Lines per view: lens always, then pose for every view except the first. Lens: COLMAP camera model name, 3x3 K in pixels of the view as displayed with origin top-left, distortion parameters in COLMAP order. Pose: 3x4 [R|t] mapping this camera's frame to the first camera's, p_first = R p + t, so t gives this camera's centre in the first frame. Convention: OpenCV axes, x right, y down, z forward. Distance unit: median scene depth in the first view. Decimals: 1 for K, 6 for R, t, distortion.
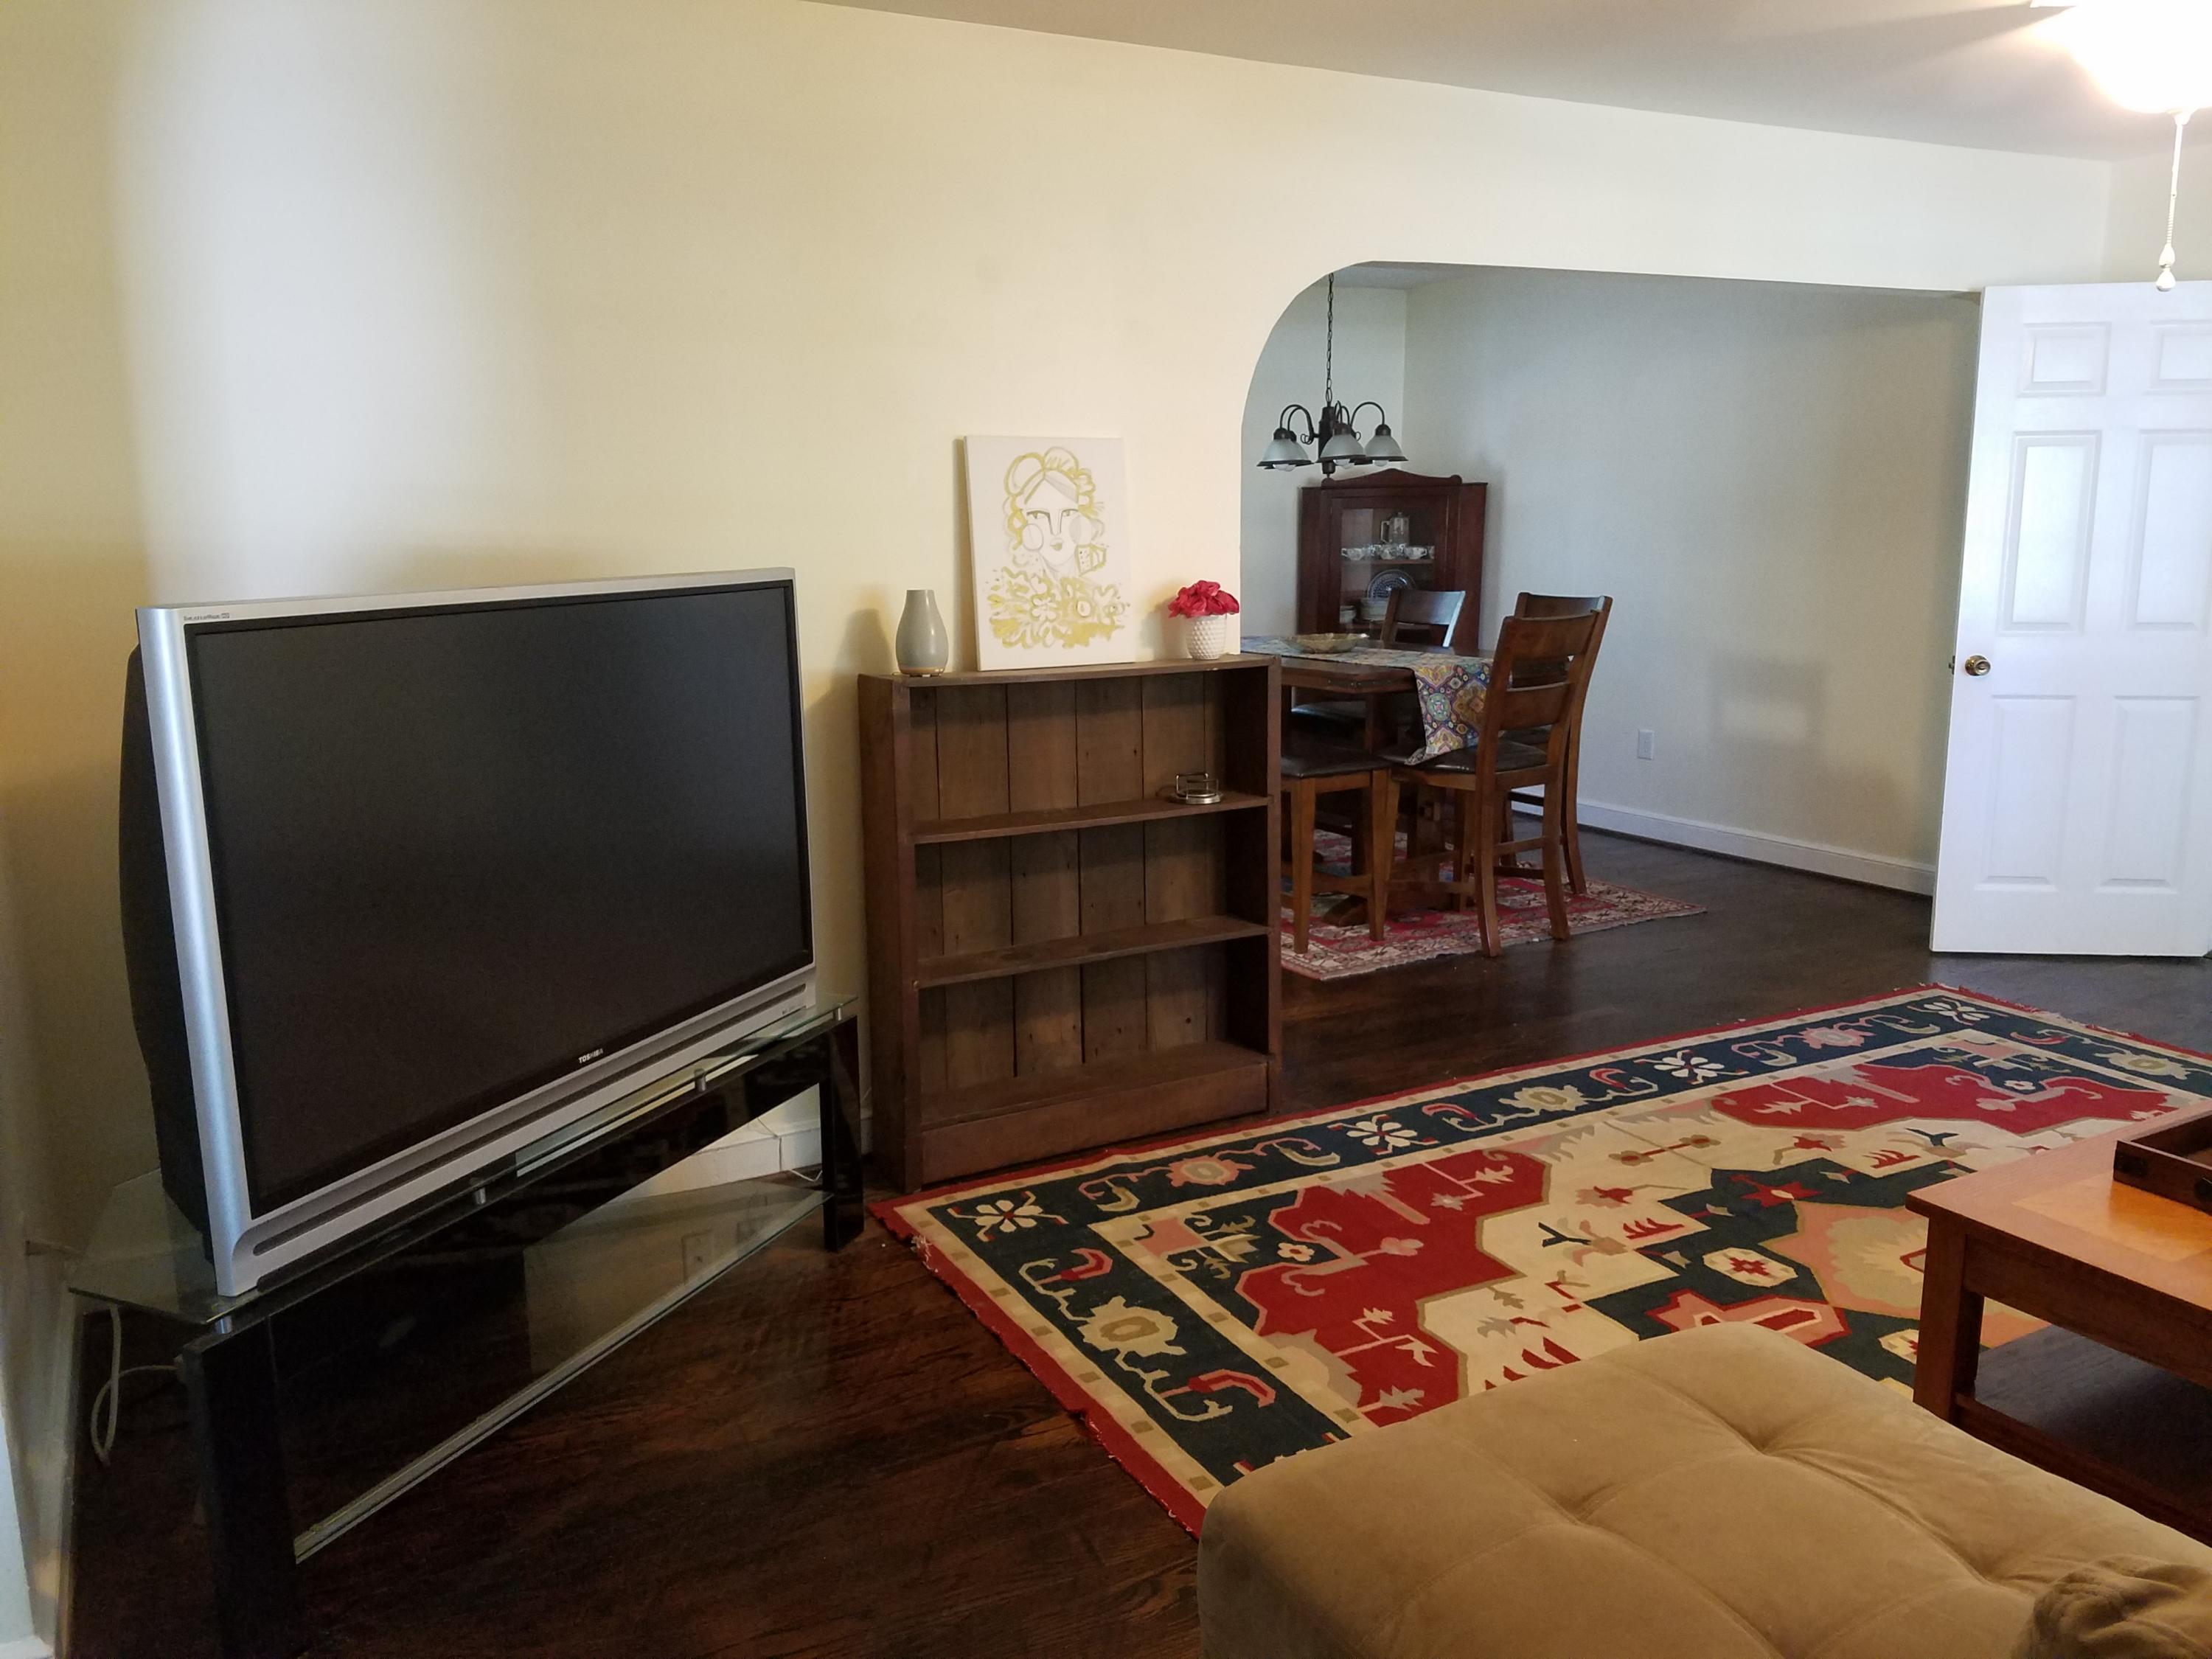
lens RADIAL K [[1659.6, 0, 1106.0], [0, 1659.6, 829.5], [0, 0, 1]] dist [0.186994, -0.452414]
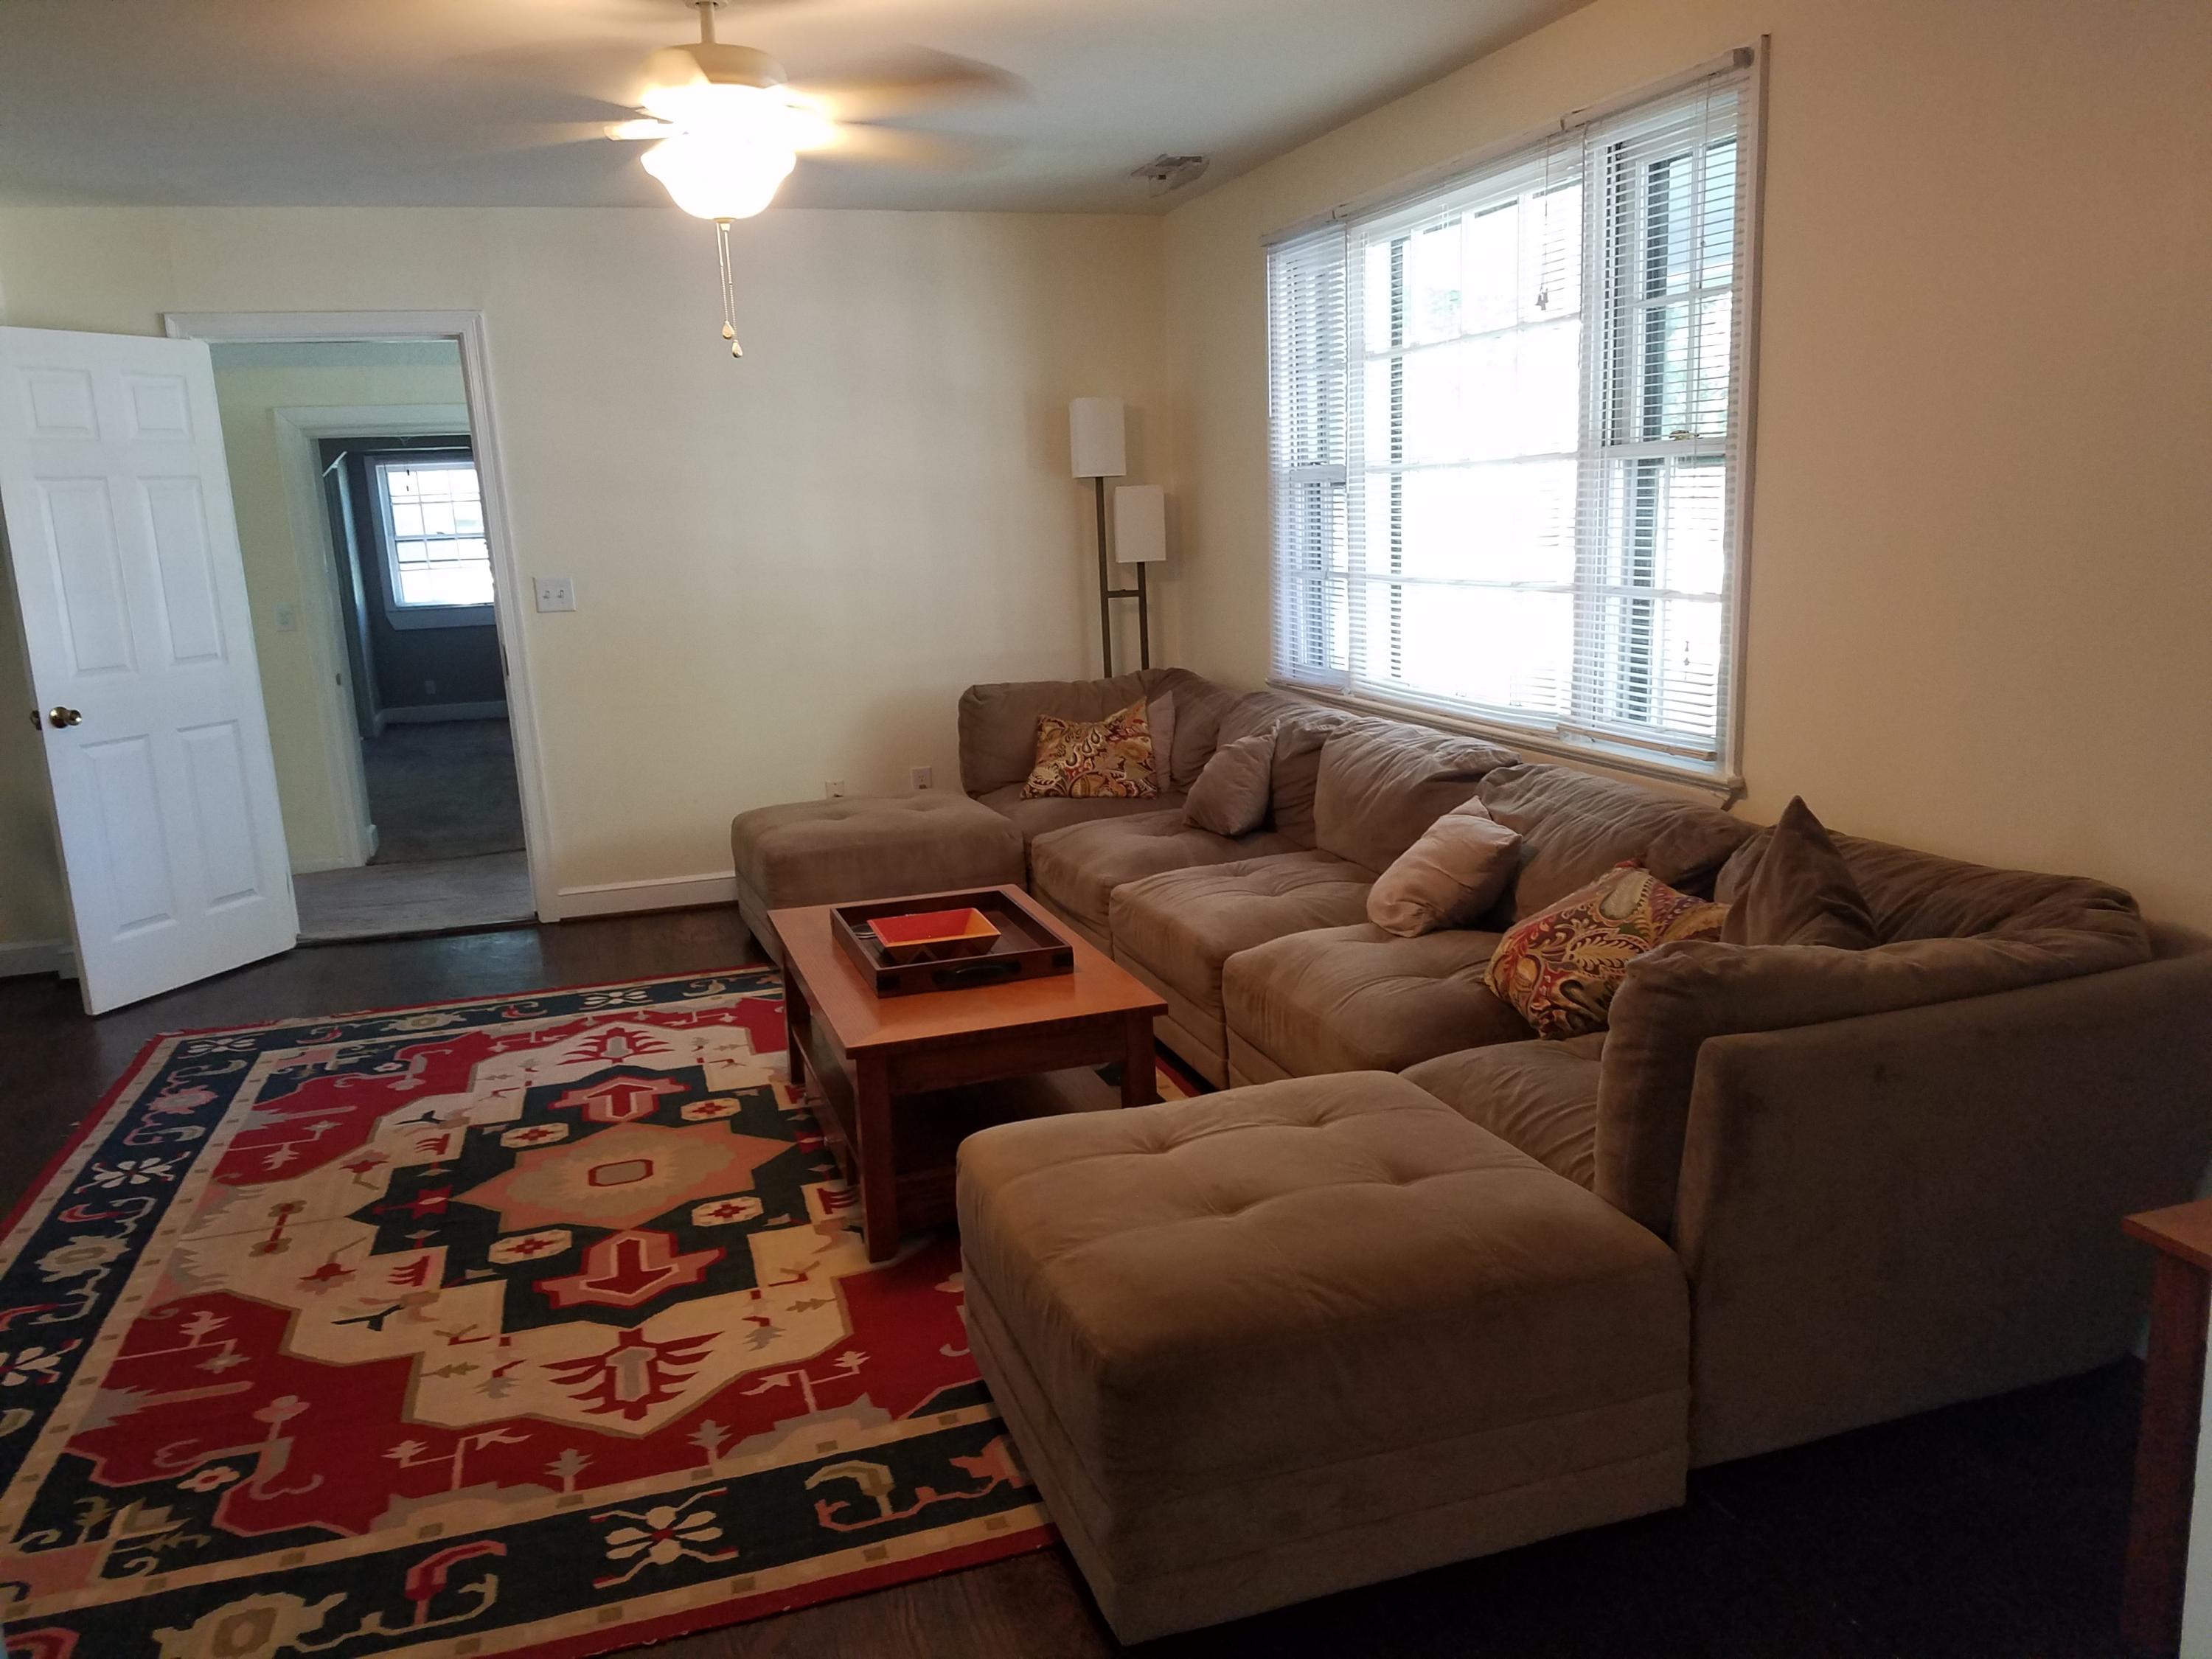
lens RADIAL K [[1730.2, 0, 1106.0], [0, 1730.2, 829.5], [0, 0, 1]] dist [-0.076793, 0.029751]
pose [[0.163753, -0.179214, 0.970086, -0.470351], [0.220979, 0.965035, 0.140979, -0.055057], [-0.961433, 0.191283, 0.197630, 0.334641]]
